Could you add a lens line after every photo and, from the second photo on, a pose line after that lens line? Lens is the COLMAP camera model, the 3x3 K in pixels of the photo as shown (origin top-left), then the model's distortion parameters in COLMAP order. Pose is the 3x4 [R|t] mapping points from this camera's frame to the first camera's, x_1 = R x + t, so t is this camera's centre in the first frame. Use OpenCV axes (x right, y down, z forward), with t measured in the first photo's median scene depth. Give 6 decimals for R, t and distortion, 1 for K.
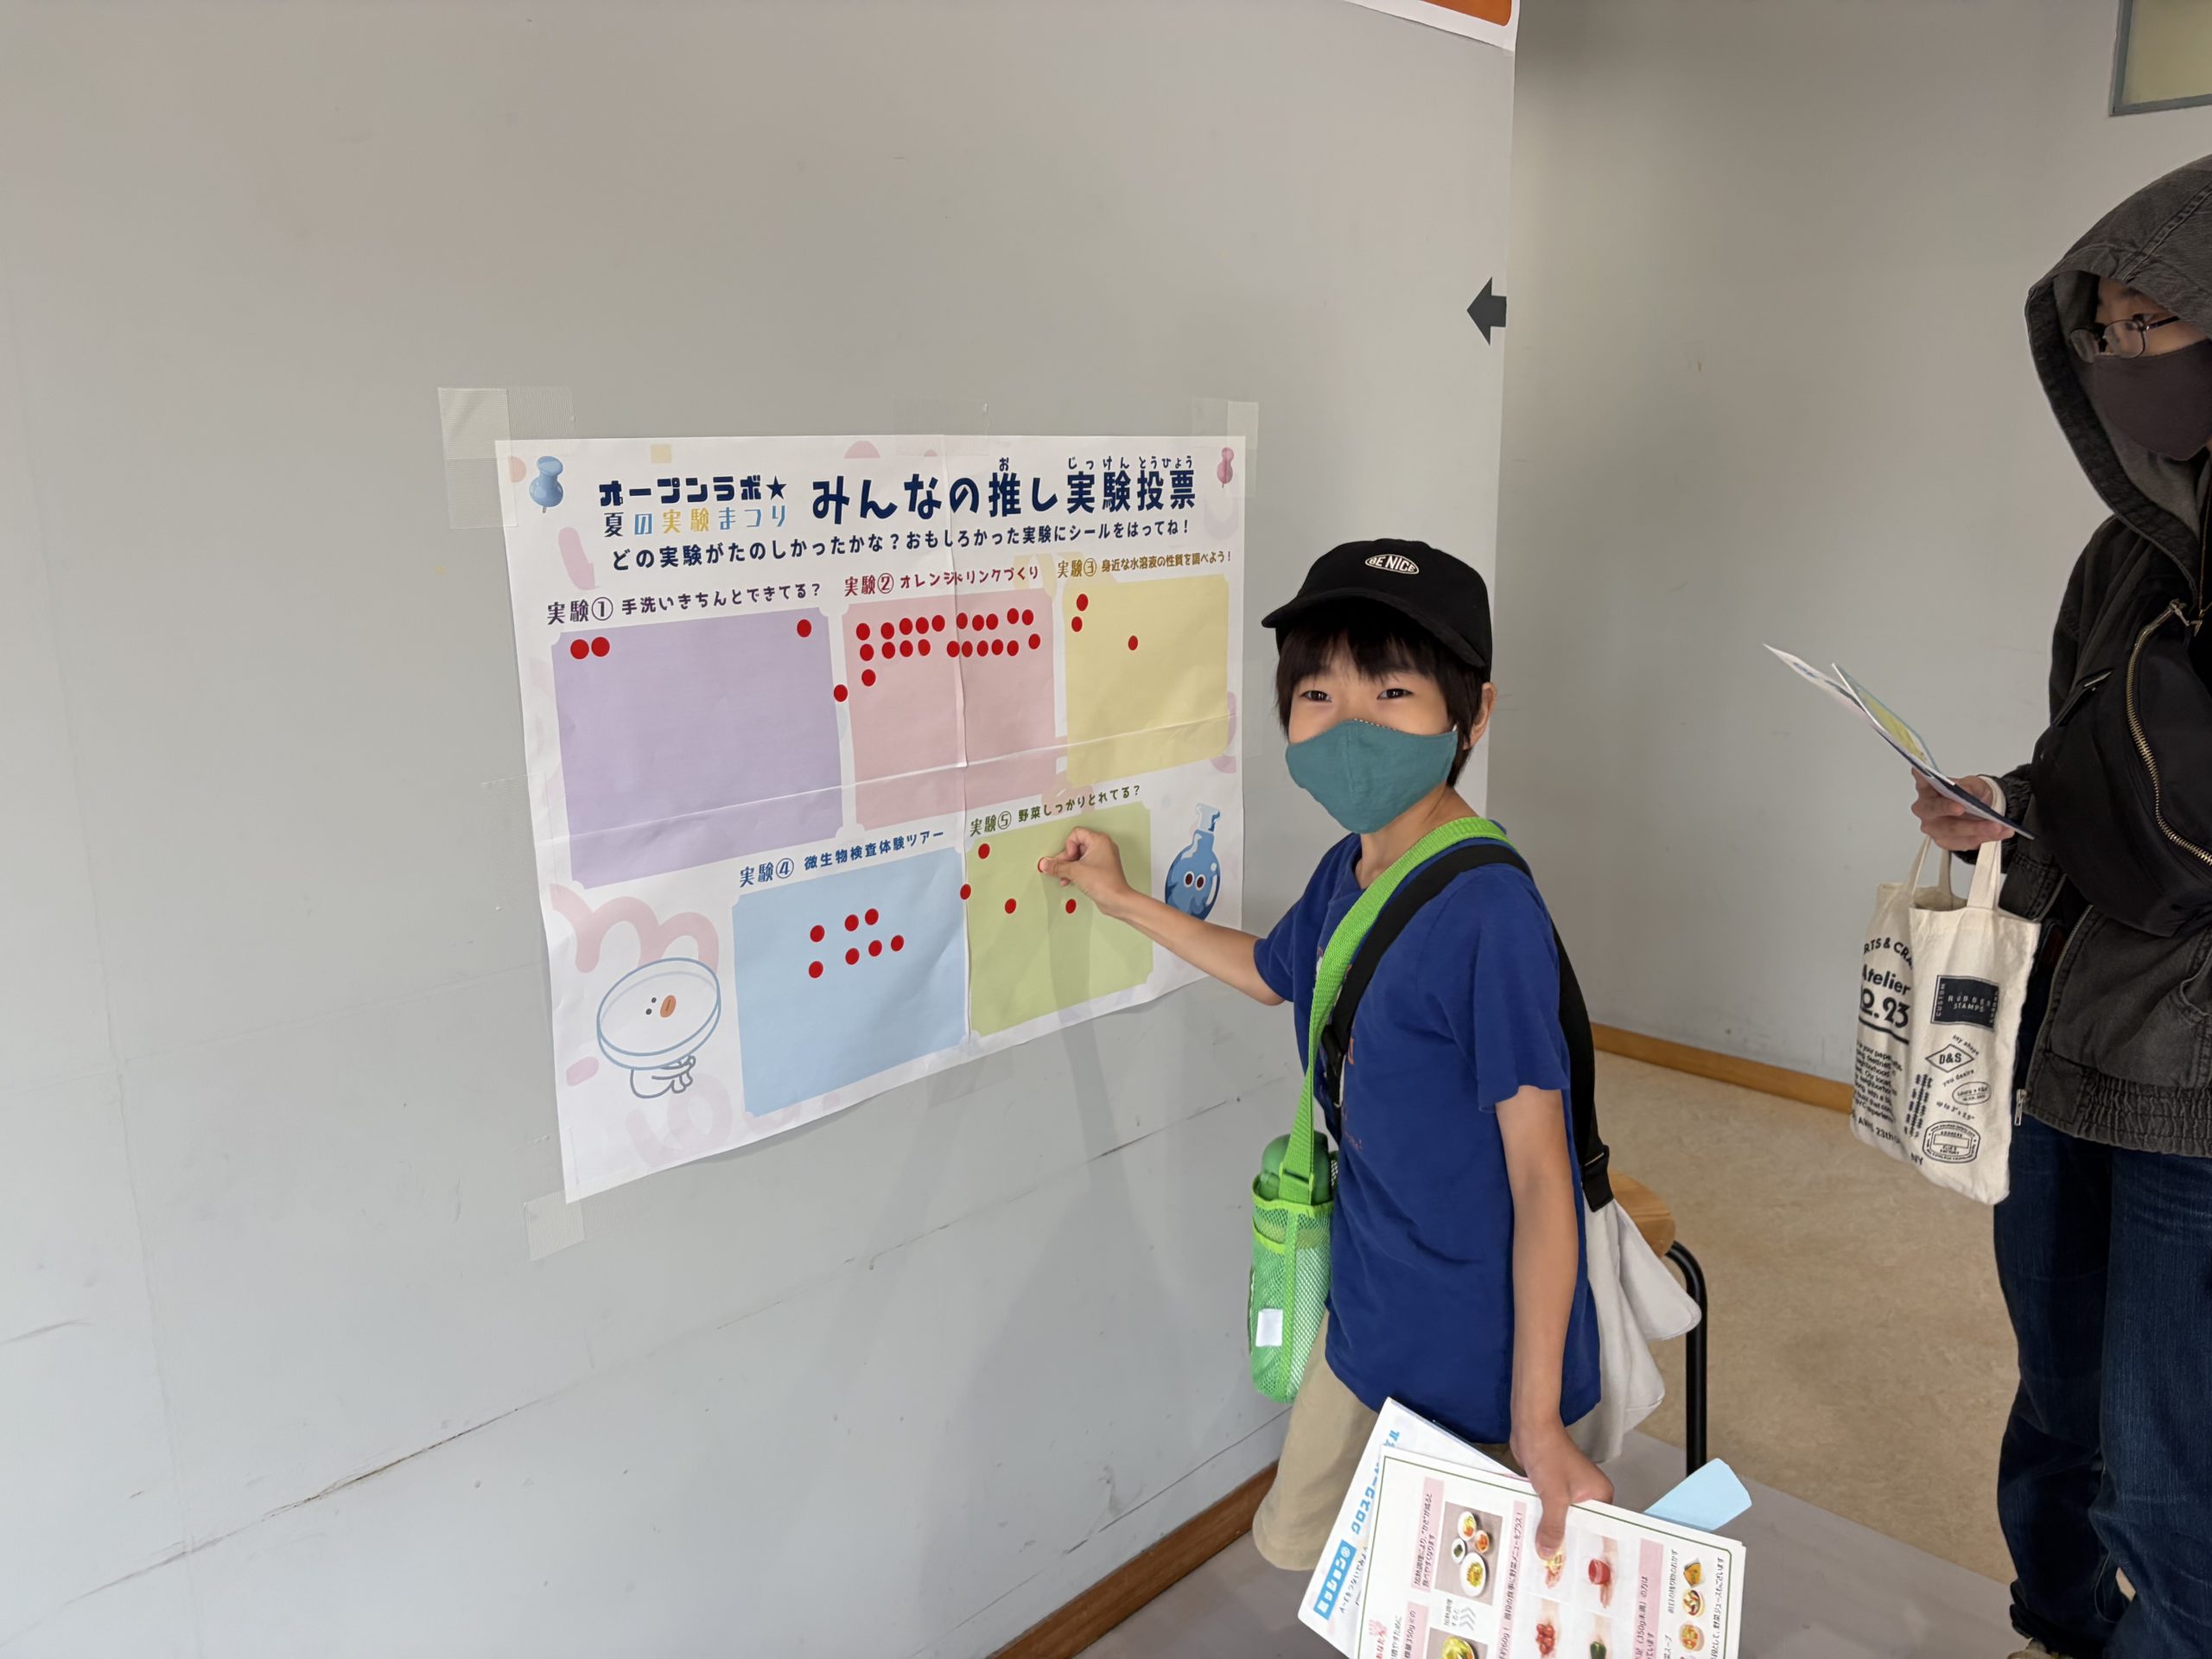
lens RADIAL K [[1715.4, 0, 1111.2], [0, 1715.4, 834.4], [0, 0, 1]] dist [0.054835, -0.020827]
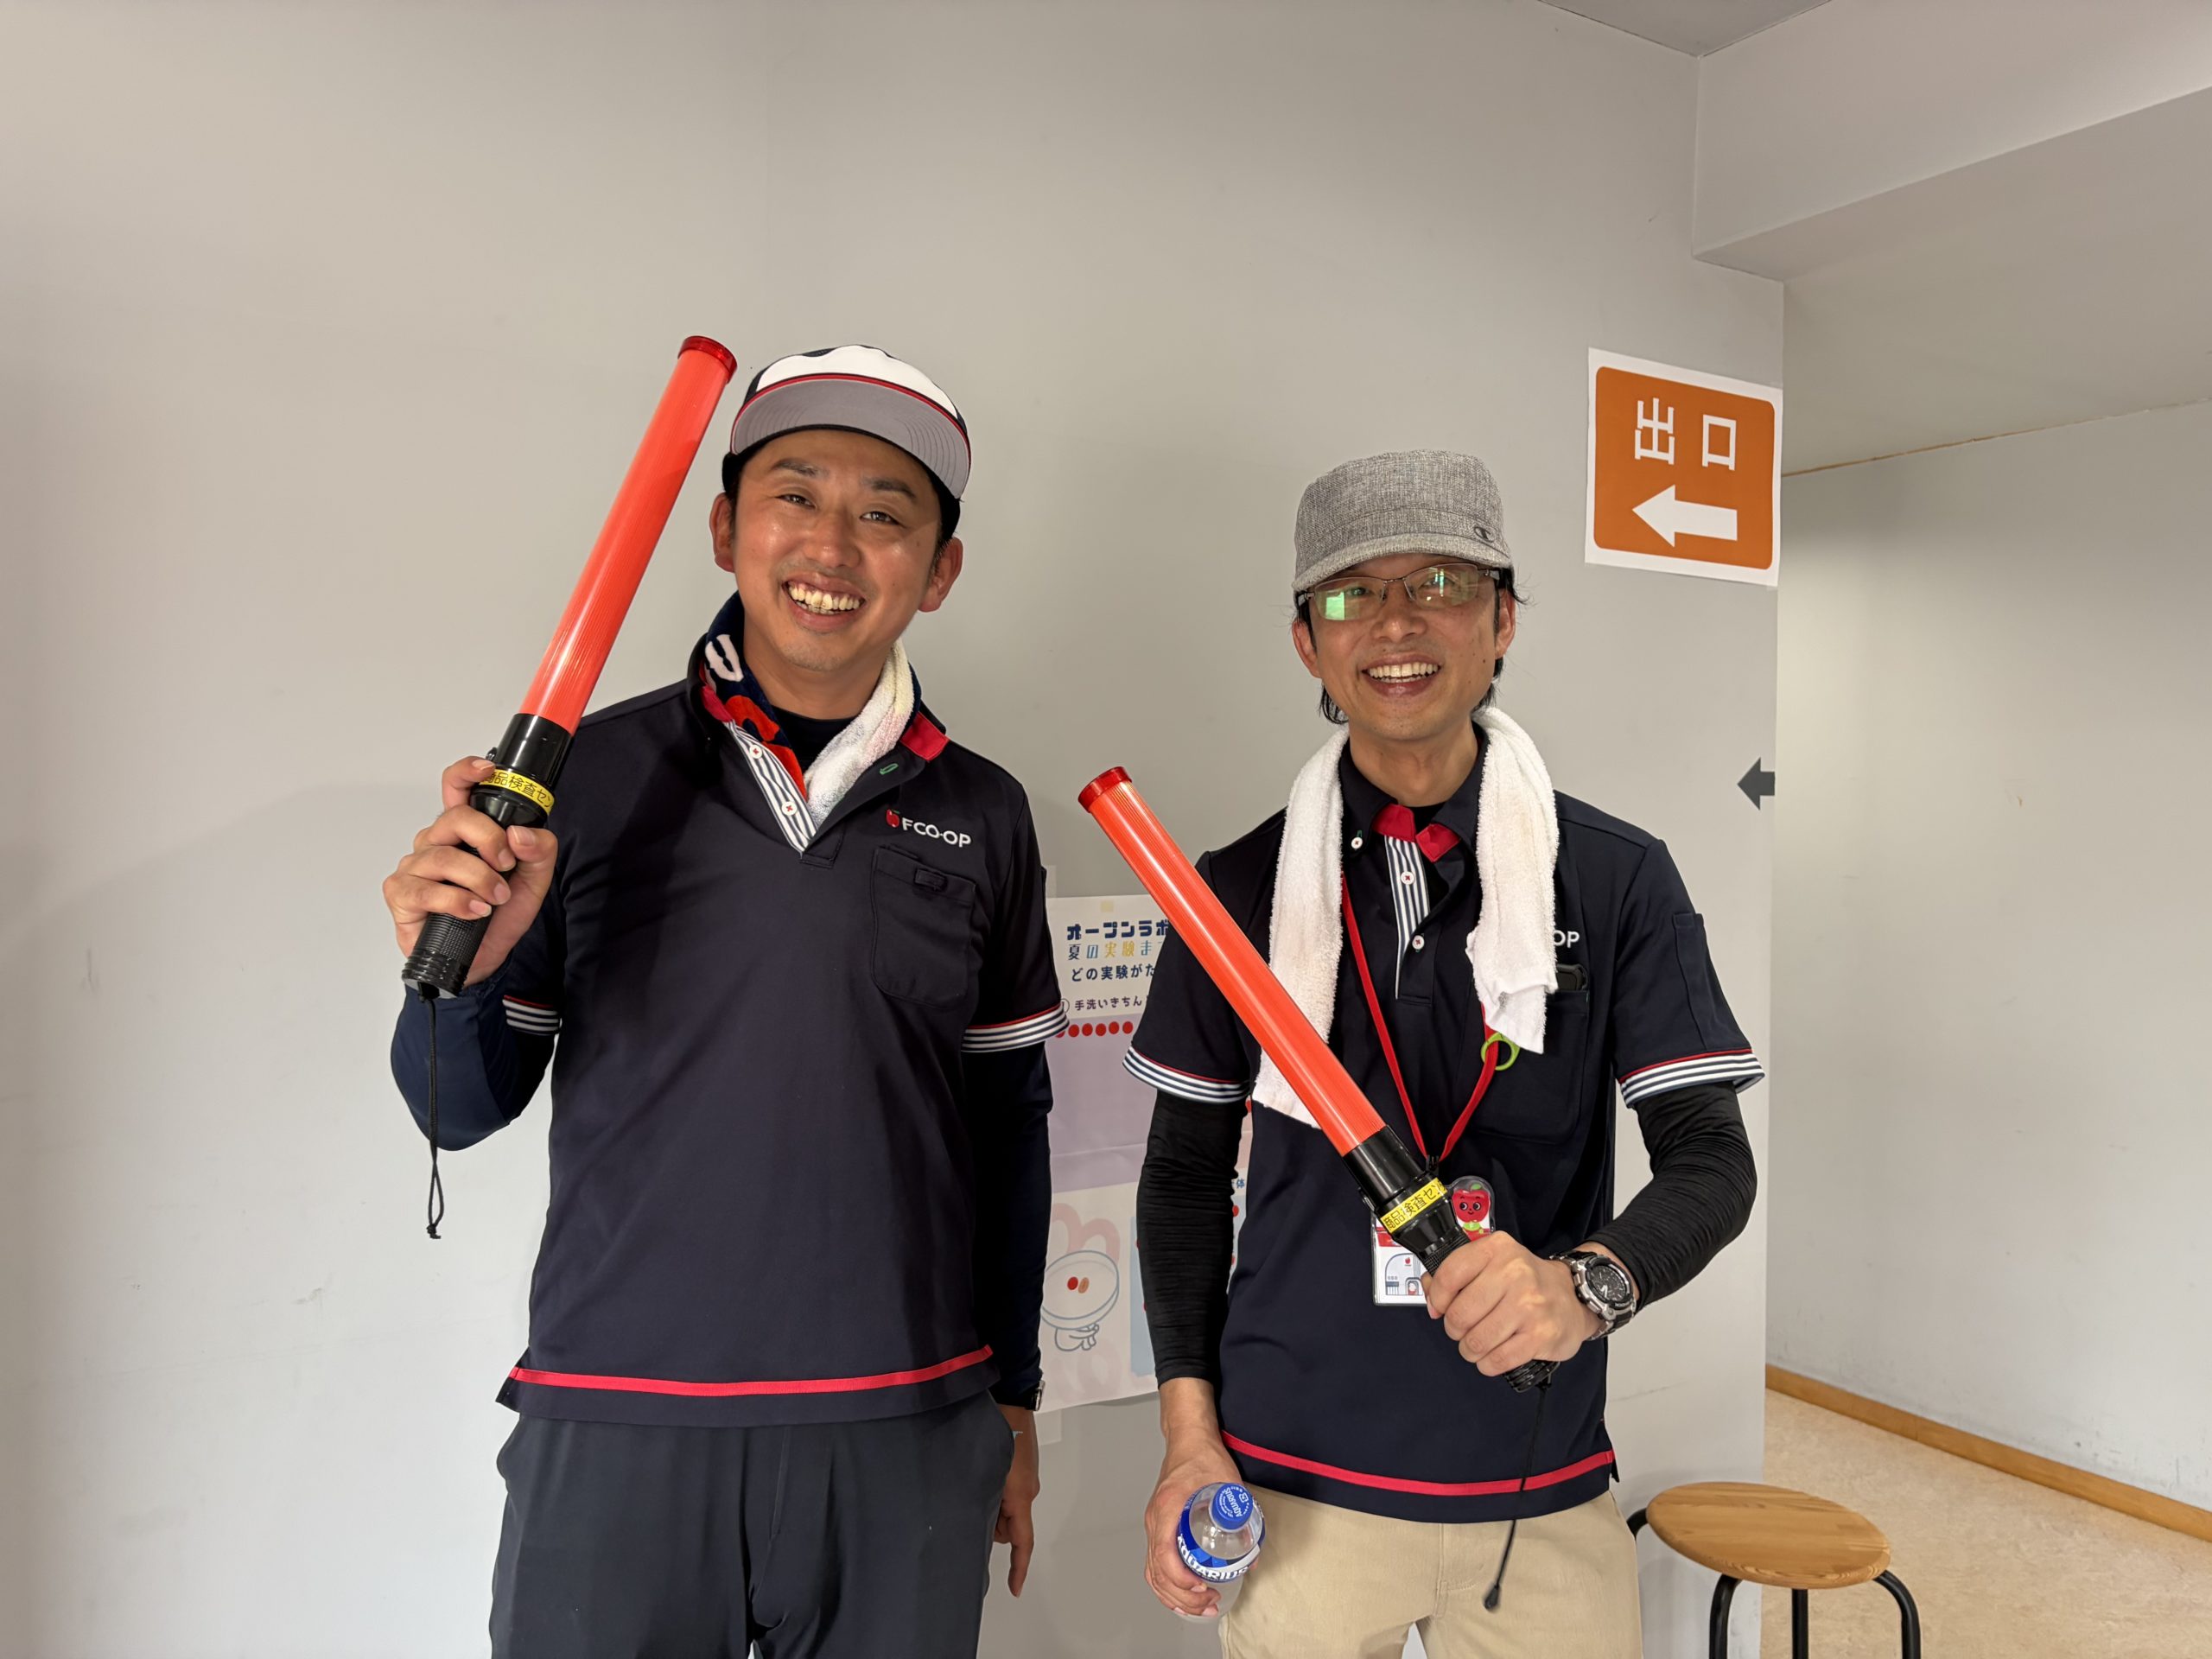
lens RADIAL K [[1715.4, 0, 1109.1], [0, 1715.4, 830.1], [0, 0, 1]] dist [0.054835, -0.020827]
pose [[0.971388, 0.019137, -0.236726, 0.096998], [-0.068626, 0.976847, -0.202633, 0.020791], [0.227367, 0.213080, 0.950211, -0.446750]]
